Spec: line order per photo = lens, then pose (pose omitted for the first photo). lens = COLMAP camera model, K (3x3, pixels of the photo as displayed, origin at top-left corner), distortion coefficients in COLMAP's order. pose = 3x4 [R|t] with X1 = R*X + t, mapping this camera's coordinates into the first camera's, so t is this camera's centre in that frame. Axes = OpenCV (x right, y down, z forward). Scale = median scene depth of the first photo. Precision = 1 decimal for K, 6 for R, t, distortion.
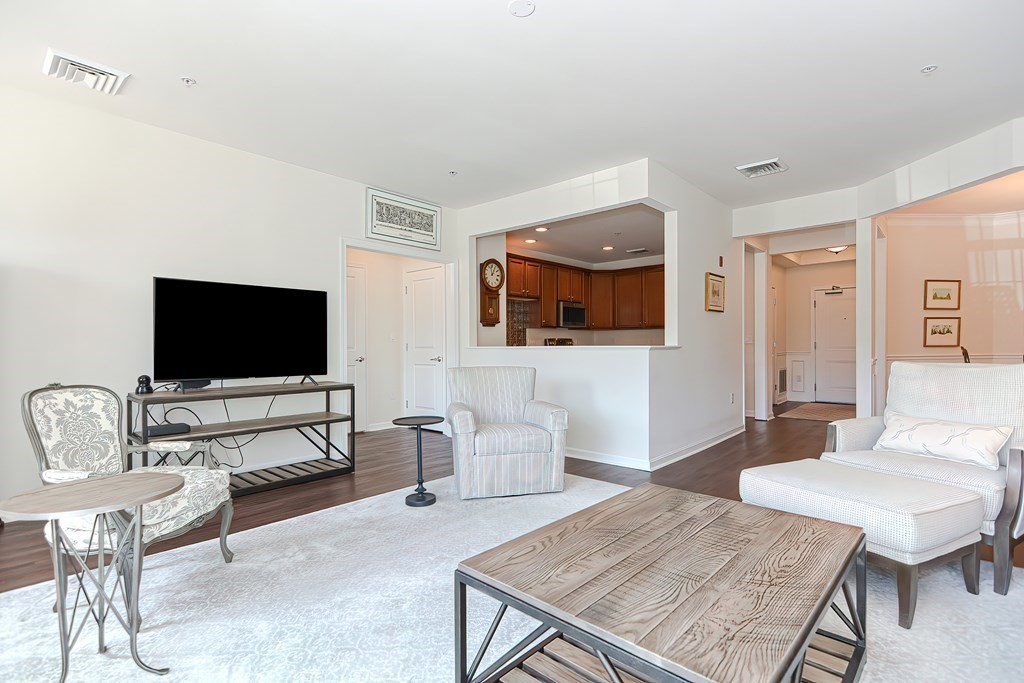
lens RADIAL K [[493.5, 0, 506.7], [0, 493.5, 352.7], [0, 0, 1]] dist [0.010513, -0.006567]
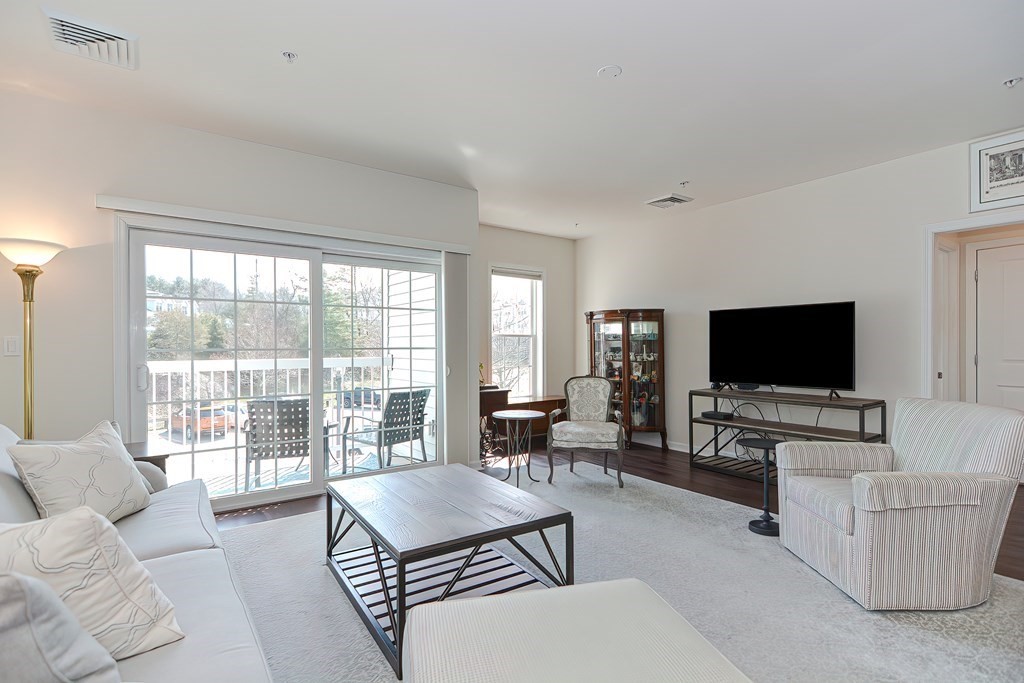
lens RADIAL K [[493.5, 0, 517.3], [0, 493.5, 343.4], [0, 0, 1]] dist [0.010513, -0.006567]
pose [[-0.230690, -0.000595, -0.973027, 0.726016], [-0.007801, 0.999969, 0.001238, -0.044129], [0.972996, 0.007876, -0.230688, 0.646702]]
